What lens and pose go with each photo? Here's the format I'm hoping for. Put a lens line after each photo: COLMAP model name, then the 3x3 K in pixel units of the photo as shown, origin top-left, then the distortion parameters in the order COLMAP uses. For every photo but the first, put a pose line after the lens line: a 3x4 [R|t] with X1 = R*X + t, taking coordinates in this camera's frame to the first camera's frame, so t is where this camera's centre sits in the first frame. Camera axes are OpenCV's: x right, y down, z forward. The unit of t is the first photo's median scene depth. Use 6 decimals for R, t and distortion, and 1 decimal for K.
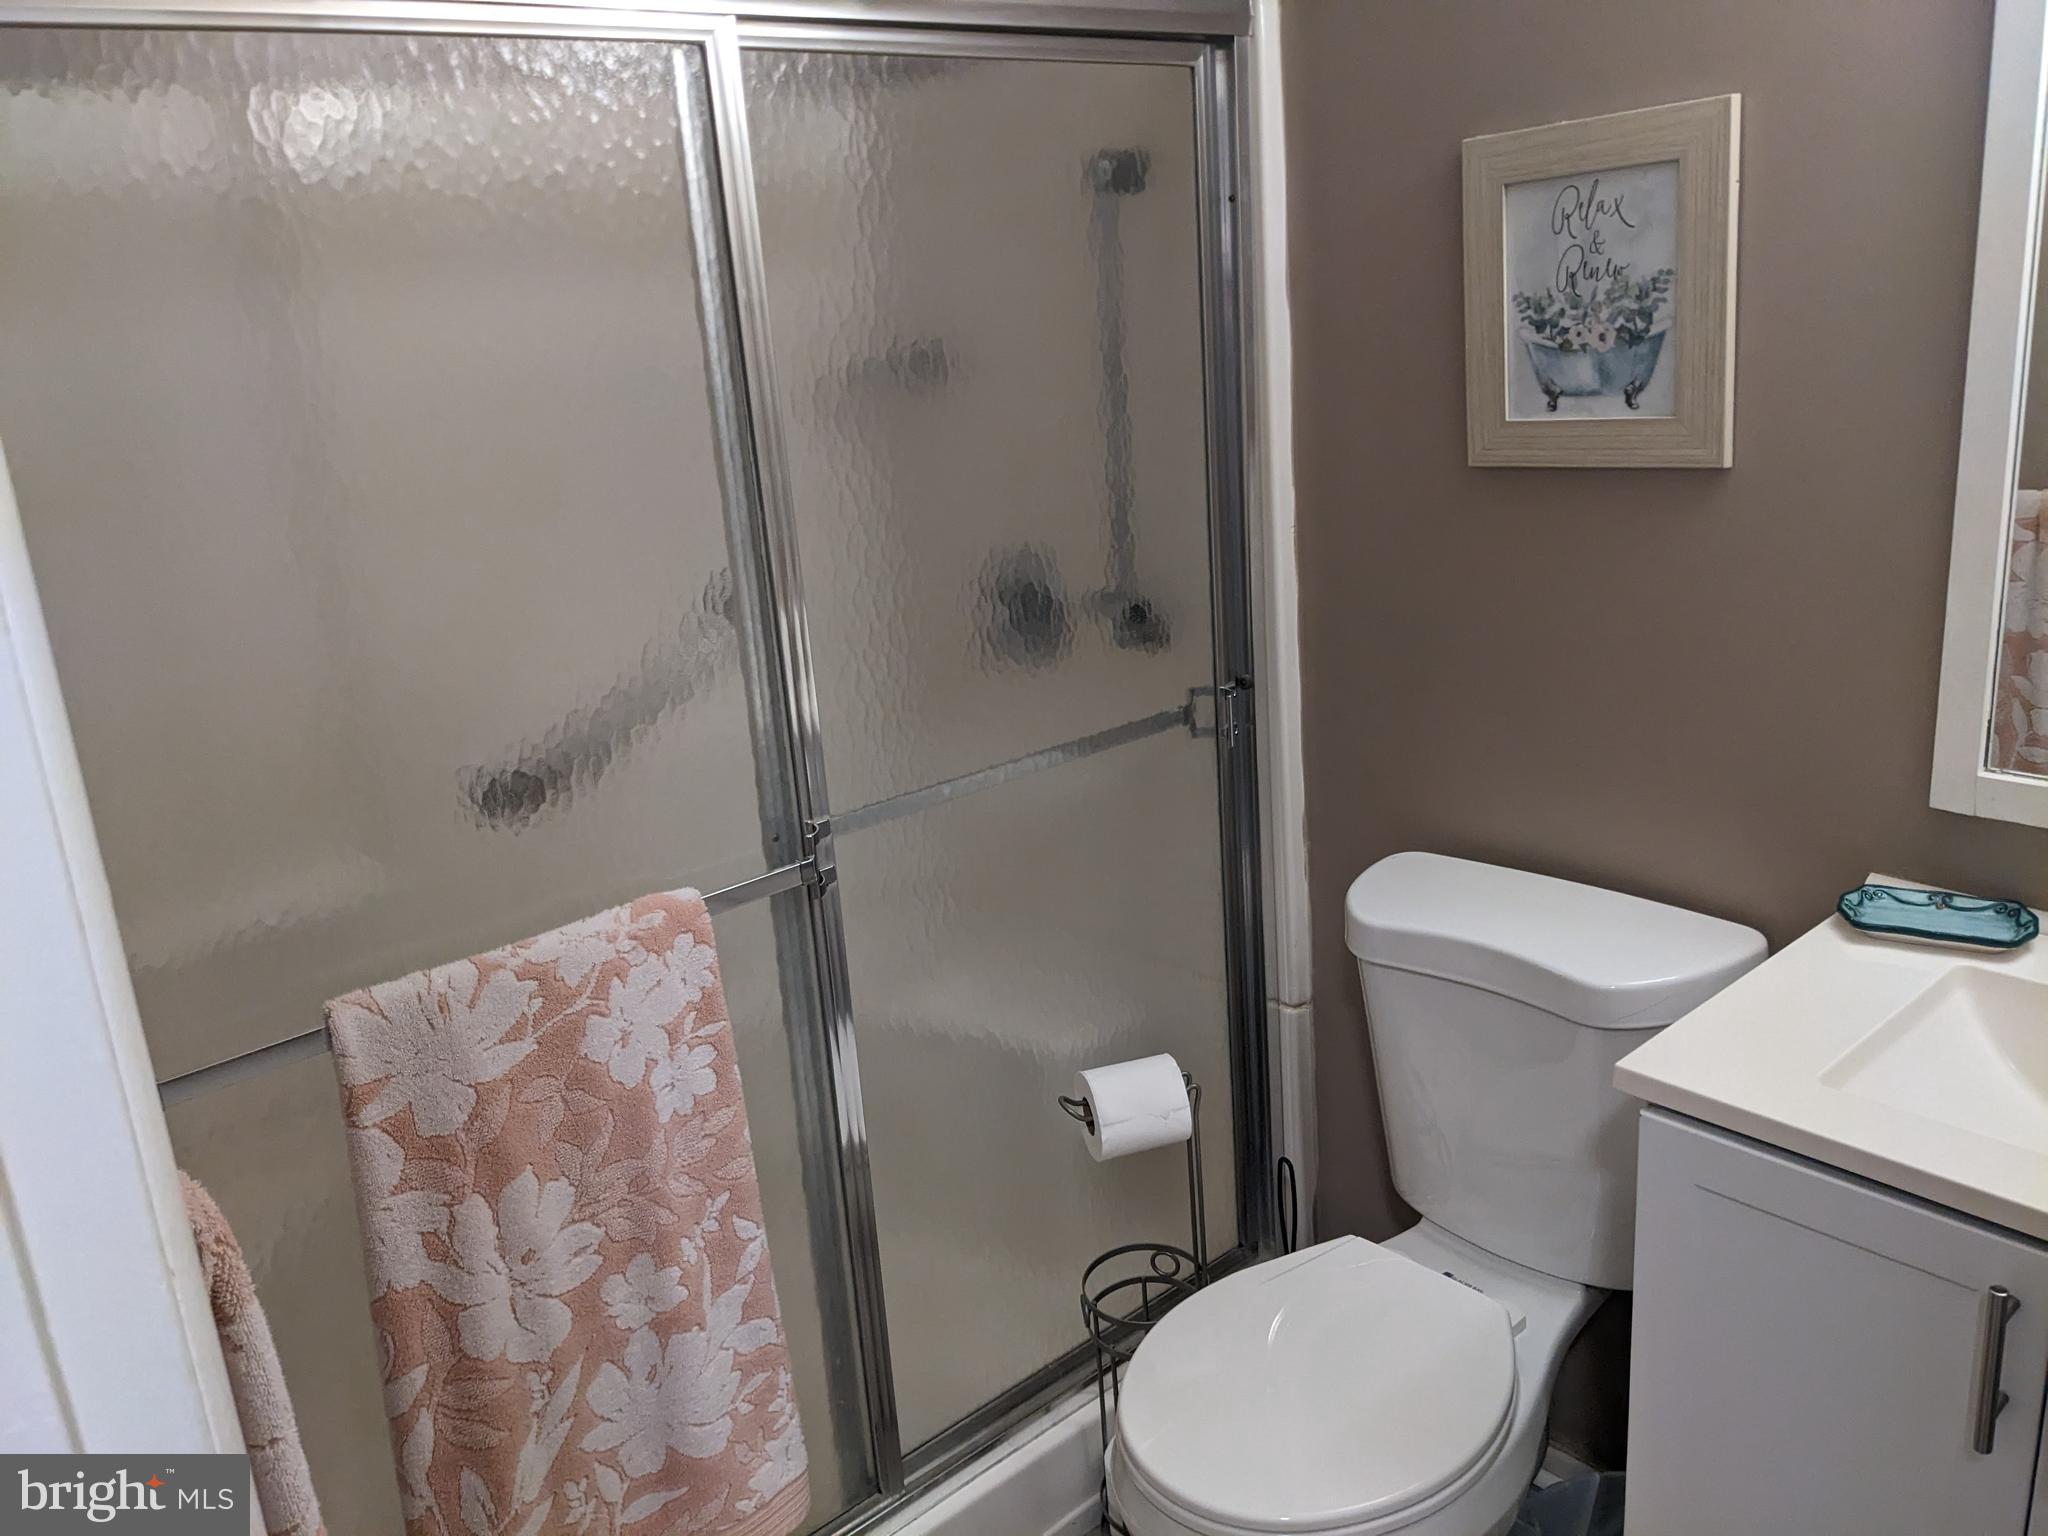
lens RADIAL K [[1605.9, 0, 1023.0], [0, 1605.9, 729.8], [0, 0, 1]] dist [0.060353, -0.093451]
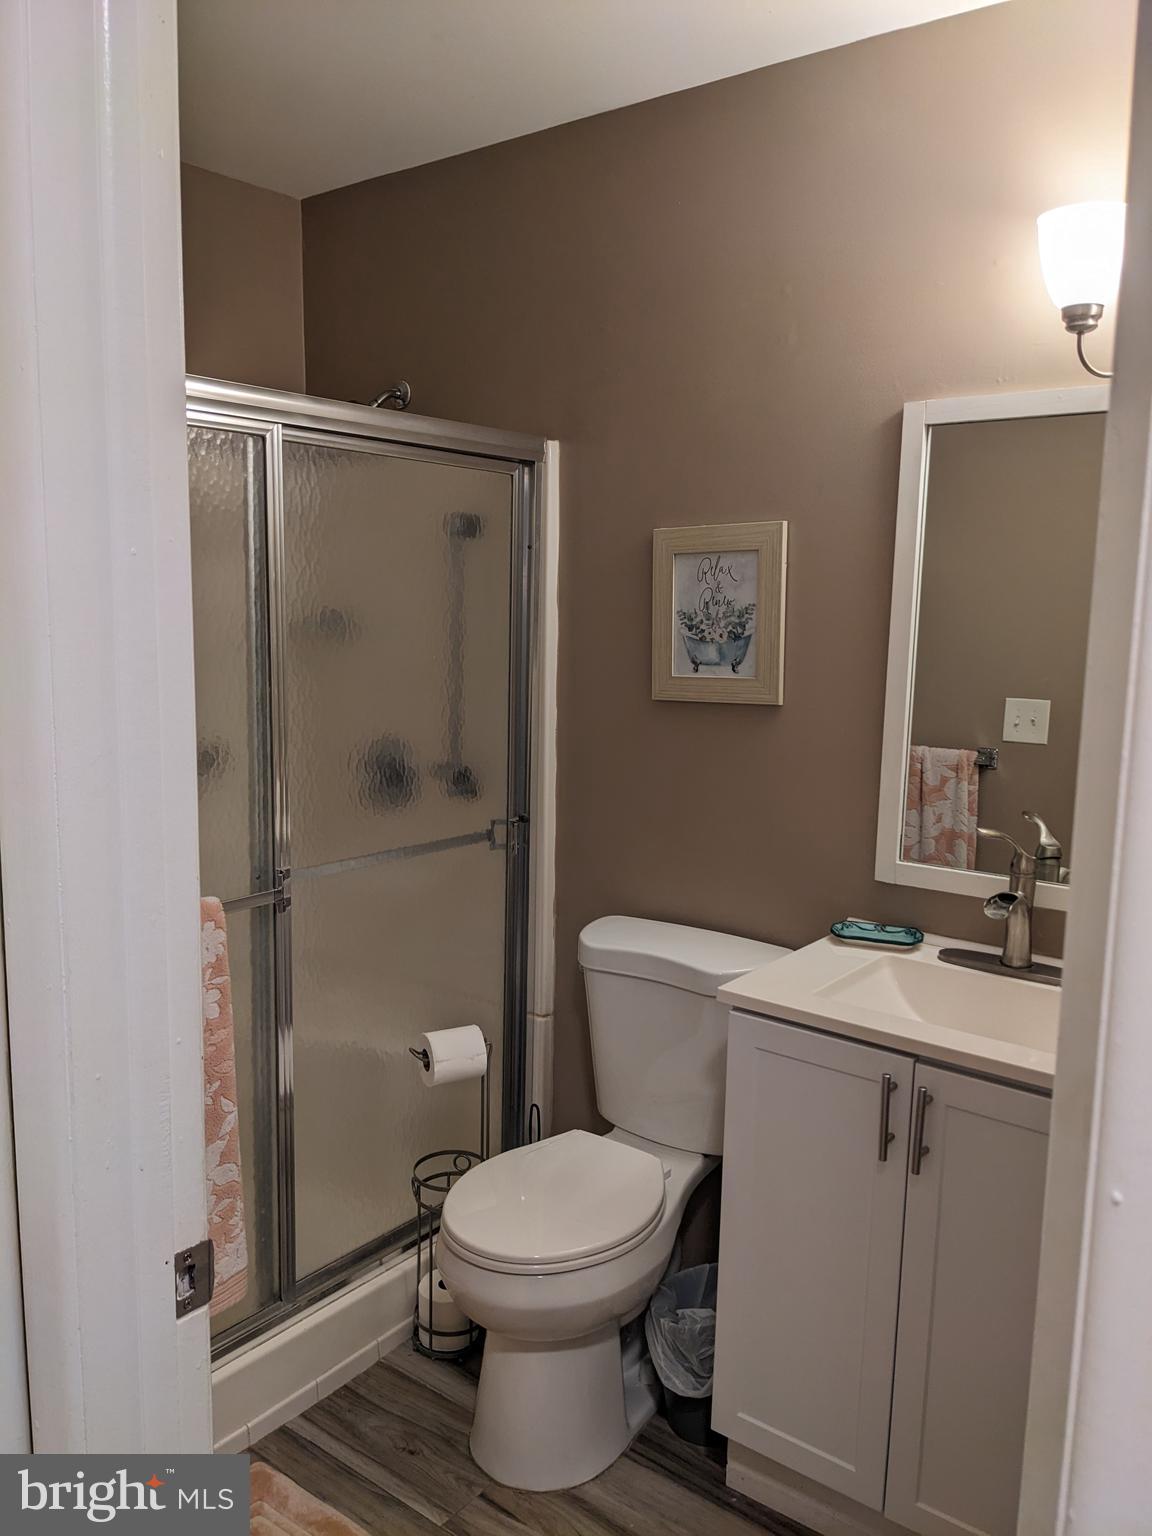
lens RADIAL K [[1204.5, 0, 565.4], [0, 1204.5, 766.1], [0, 0, 1]] dist [0.060353, -0.093451]
pose [[0.978058, 0.064324, 0.198155, -0.093158], [-0.035981, 0.989003, -0.143449, 0.119047], [-0.205204, 0.133171, 0.969617, -0.318411]]
